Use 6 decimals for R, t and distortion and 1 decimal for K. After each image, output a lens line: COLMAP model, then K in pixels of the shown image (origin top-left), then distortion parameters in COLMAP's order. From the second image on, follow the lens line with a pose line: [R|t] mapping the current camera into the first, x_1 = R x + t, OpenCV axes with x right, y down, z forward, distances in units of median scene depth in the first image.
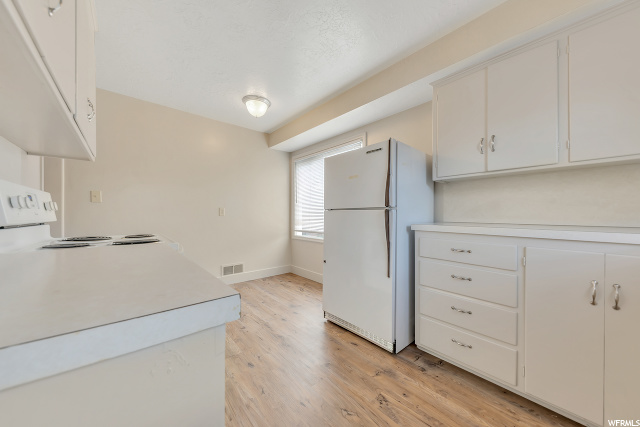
lens RADIAL K [[218.8, 0, 313.6], [0, 218.8, 214.1], [0, 0, 1]] dist [0.001002, 0.000022]
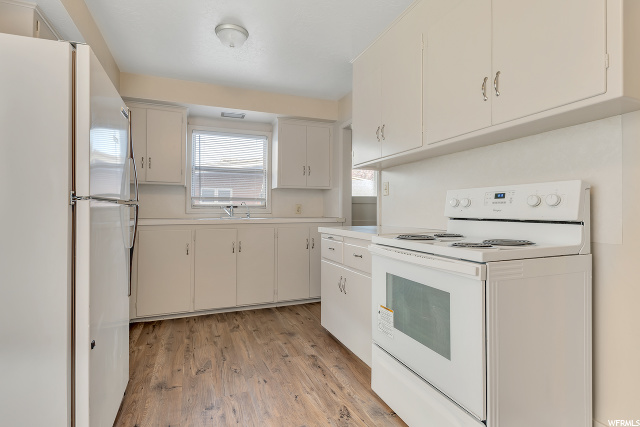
lens RADIAL K [[313.1, 0, 321.2], [0, 313.1, 210.2], [0, 0, 1]] dist [0.002804, 0.000222]
pose [[-0.955413, -0.004362, 0.295241, -0.566173], [-0.003842, 0.999990, 0.002339, -0.002537], [-0.295248, 0.001101, -0.955420, 1.750248]]
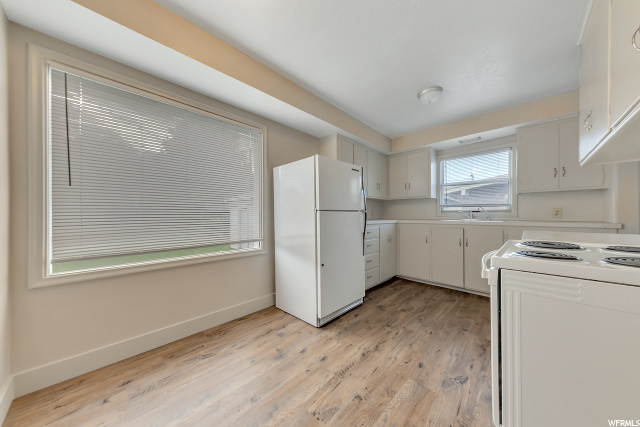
lens RADIAL K [[218.8, 0, 313.6], [0, 218.8, 214.1], [0, 0, 1]] dist [0.001002, 0.000022]
pose [[-0.084767, -0.000036, 0.996401, -1.133268], [0.006871, 0.999976, 0.000621, -0.006501], [-0.996377, 0.006899, -0.084765, 1.428262]]
